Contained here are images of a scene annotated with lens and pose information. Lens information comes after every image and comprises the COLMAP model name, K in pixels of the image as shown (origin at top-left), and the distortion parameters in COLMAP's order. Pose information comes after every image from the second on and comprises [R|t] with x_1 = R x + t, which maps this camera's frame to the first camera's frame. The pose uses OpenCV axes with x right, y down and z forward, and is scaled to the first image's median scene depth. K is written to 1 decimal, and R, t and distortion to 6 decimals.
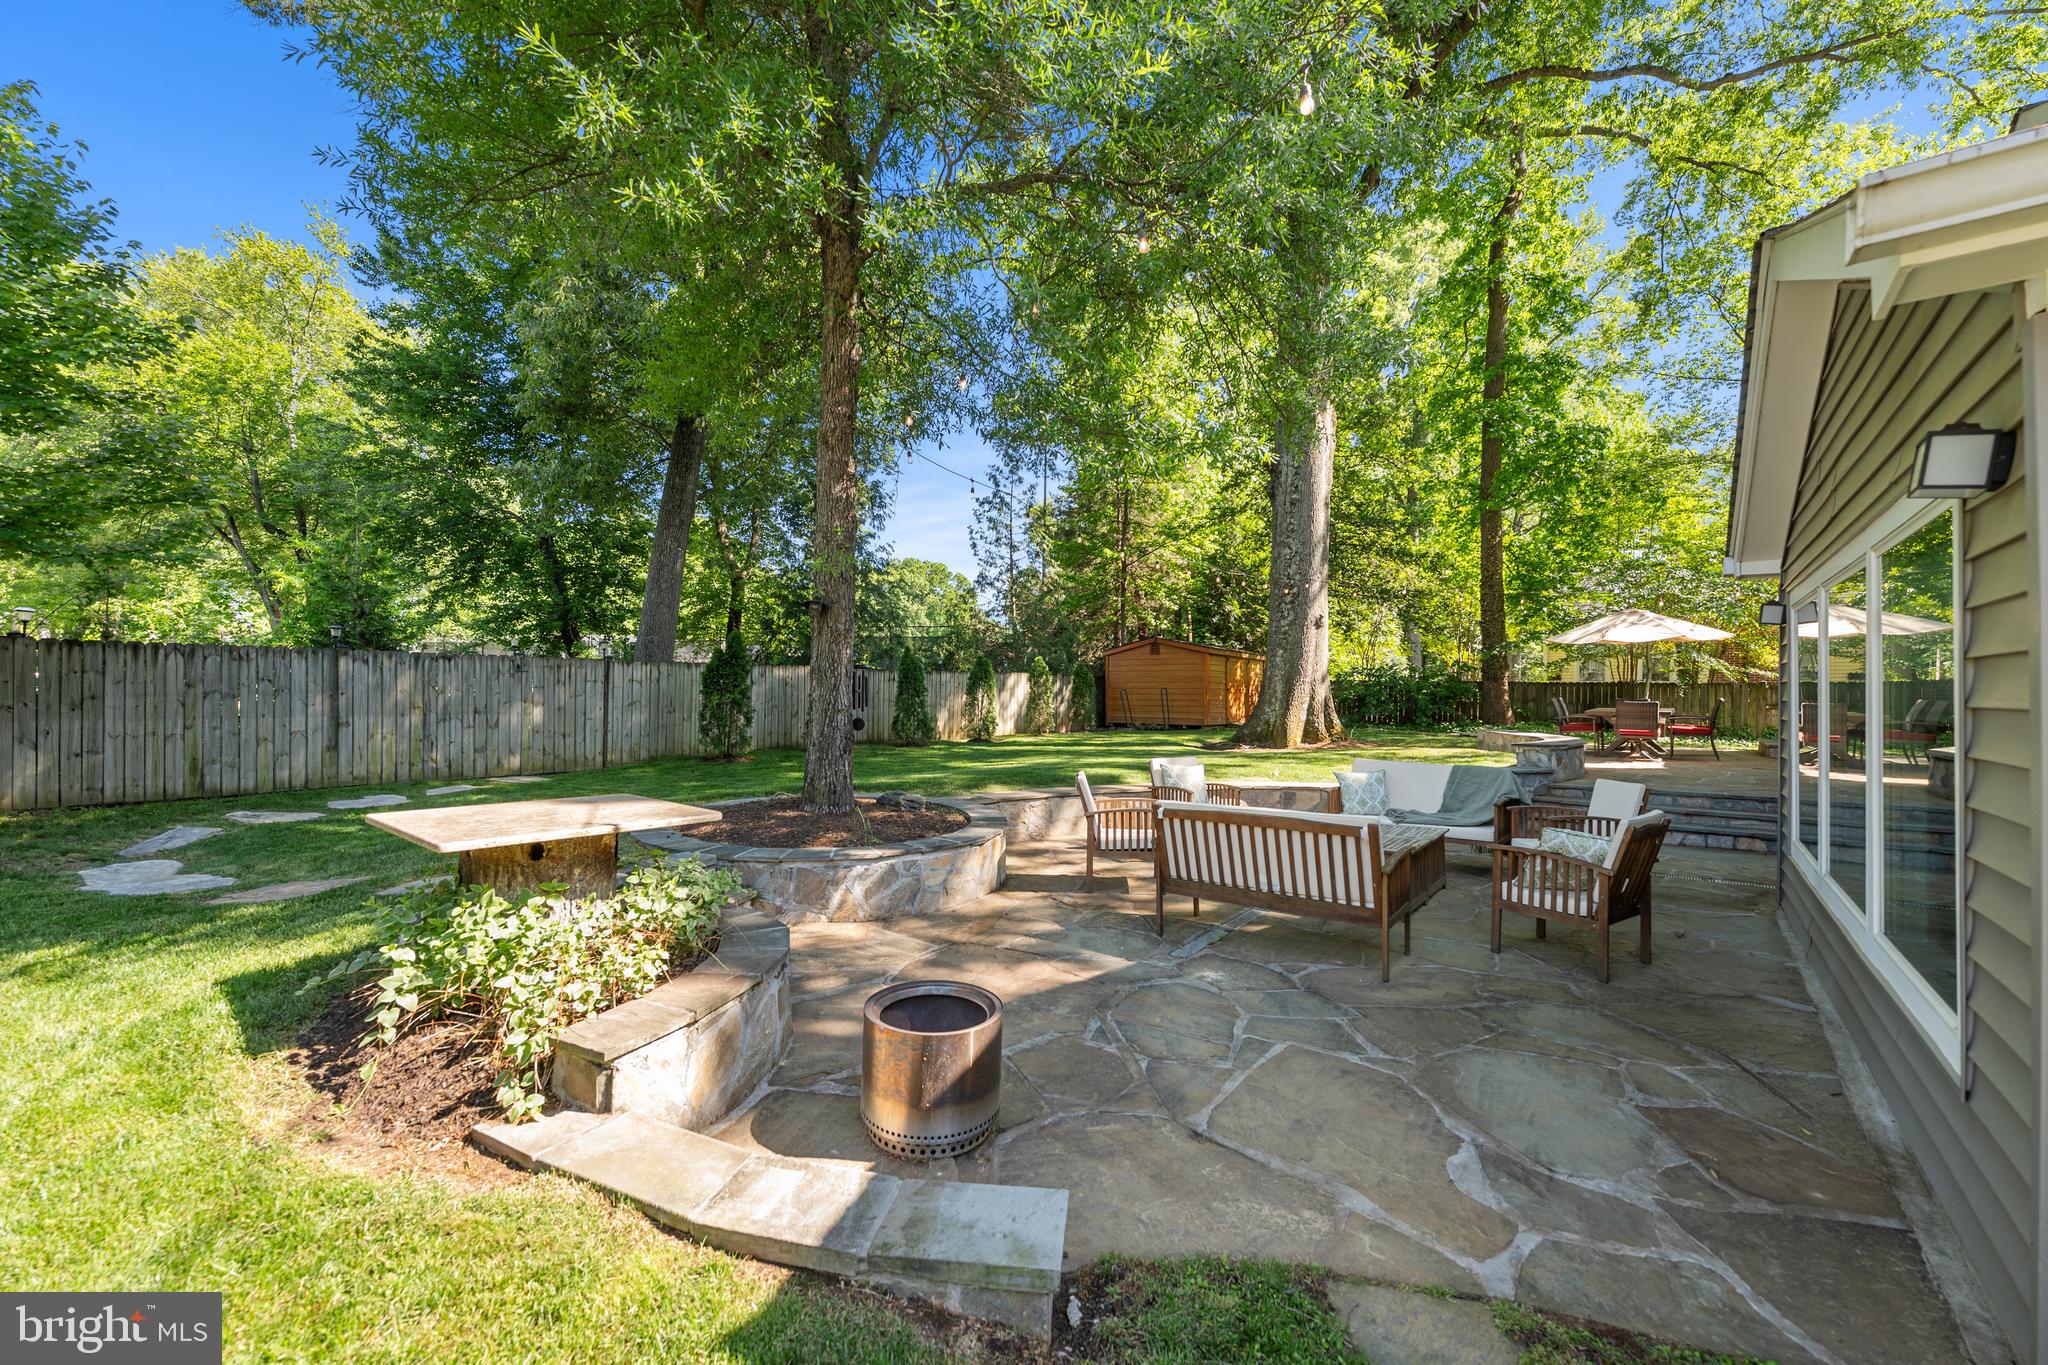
lens RADIAL K [[830.5, 0, 1024.0], [0, 830.5, 682.5], [0, 0, 1]] dist [-0.000276, -0.000022]
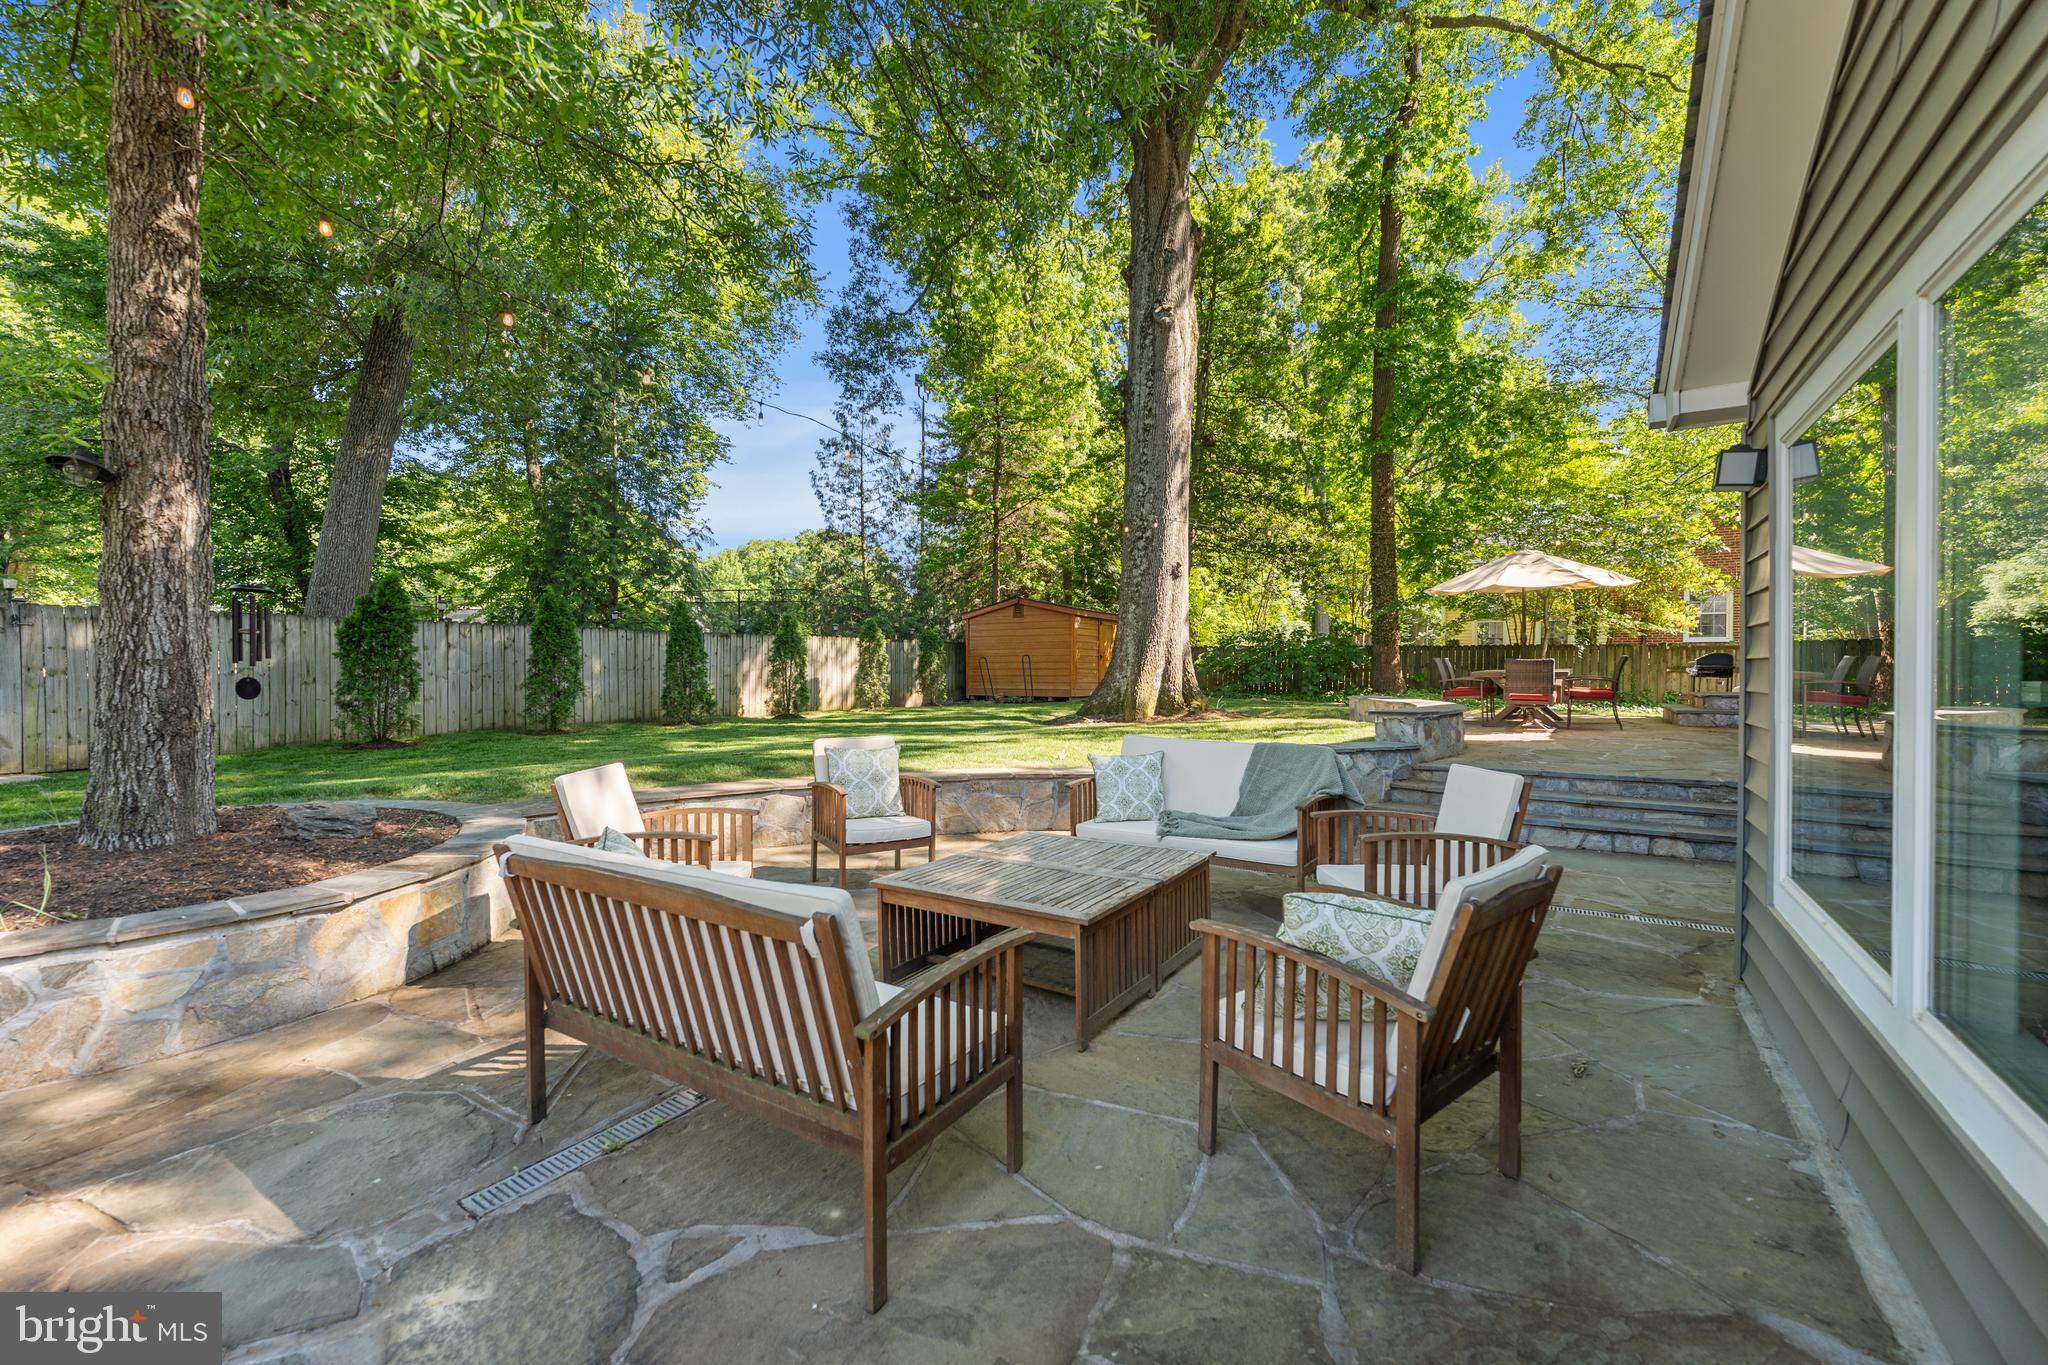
lens RADIAL K [[836.9, 0, 1023.3], [0, 836.9, 674.0], [0, 0, 1]] dist [-0.000341, -0.000008]
pose [[0.996516, -0.007365, 0.083071, 0.103428], [0.005818, 0.999805, 0.018849, 0.011509], [-0.083193, -0.018300, 0.996365, 0.131712]]
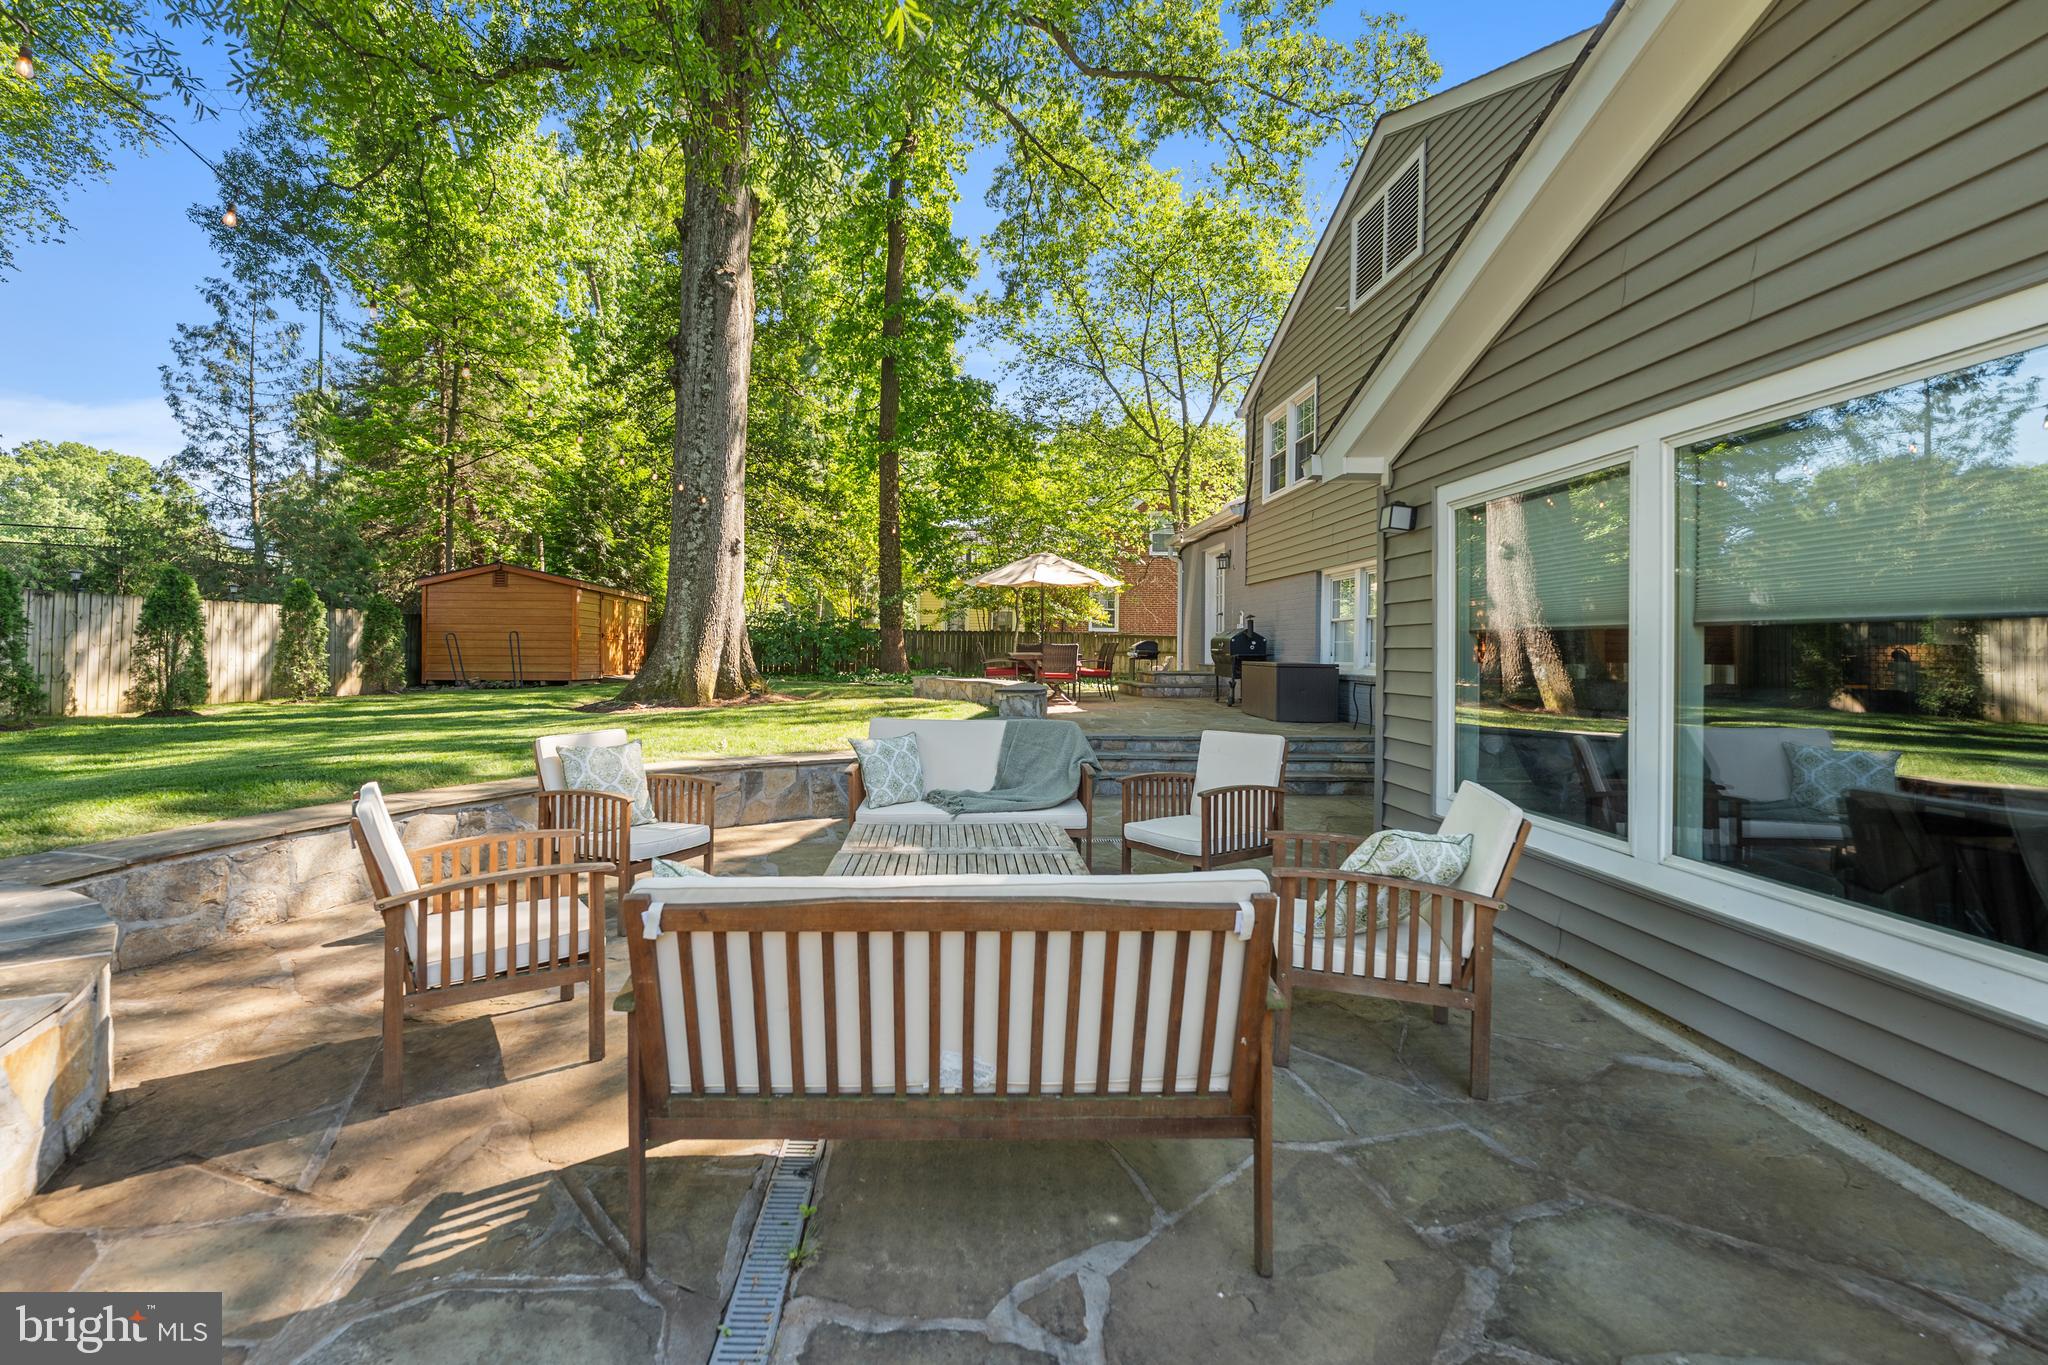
lens RADIAL K [[855.7, 0, 963.4], [0, 855.7, 642.2], [0, 0, 1]] dist [-0.000809, 0.000324]
pose [[0.786200, 0.005895, 0.617945, 0.013038], [-0.009906, 0.999946, 0.003064, 0.011316], [-0.617893, -0.008530, 0.786216, 0.166396]]
